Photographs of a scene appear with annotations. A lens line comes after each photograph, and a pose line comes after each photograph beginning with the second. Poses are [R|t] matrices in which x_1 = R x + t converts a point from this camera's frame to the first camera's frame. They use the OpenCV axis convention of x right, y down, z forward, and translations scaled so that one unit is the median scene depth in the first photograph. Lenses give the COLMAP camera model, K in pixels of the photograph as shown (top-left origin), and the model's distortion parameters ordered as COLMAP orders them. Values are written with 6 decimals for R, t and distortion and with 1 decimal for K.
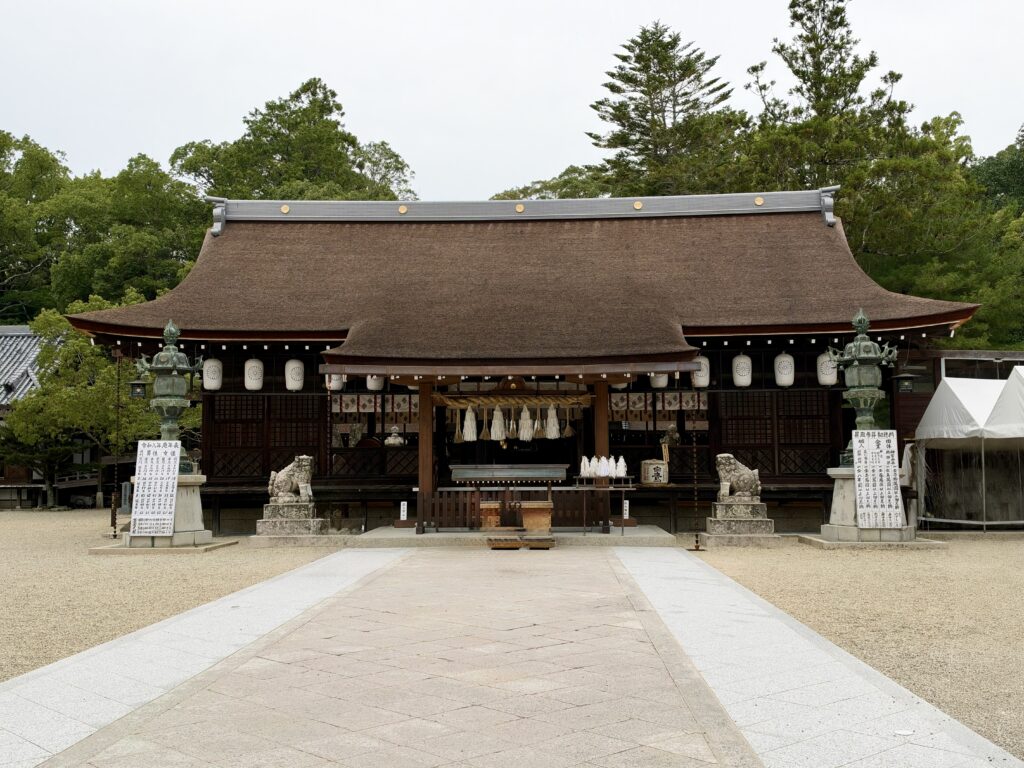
lens RADIAL K [[1067.0, 0, 512.0], [0, 1067.0, 384.0], [0, 0, 1]] dist [0.316216, -0.833780]
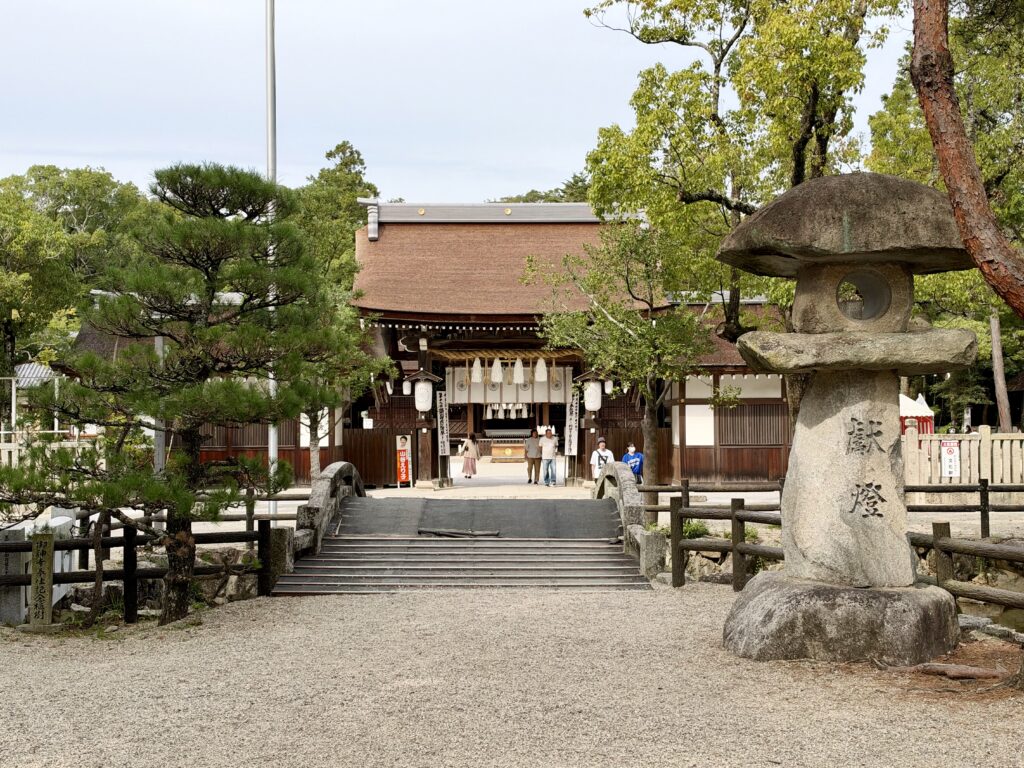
lens RADIAL K [[1314.3, 0, 512.0], [0, 1314.3, 384.0], [0, 0, 1]] dist [0.000133, -0.000188]
pose [[0.999215, 0.004763, 0.039340, -0.084444], [-0.006490, 0.999015, 0.043903, -0.122450], [-0.039093, -0.044124, 0.998261, -1.524068]]
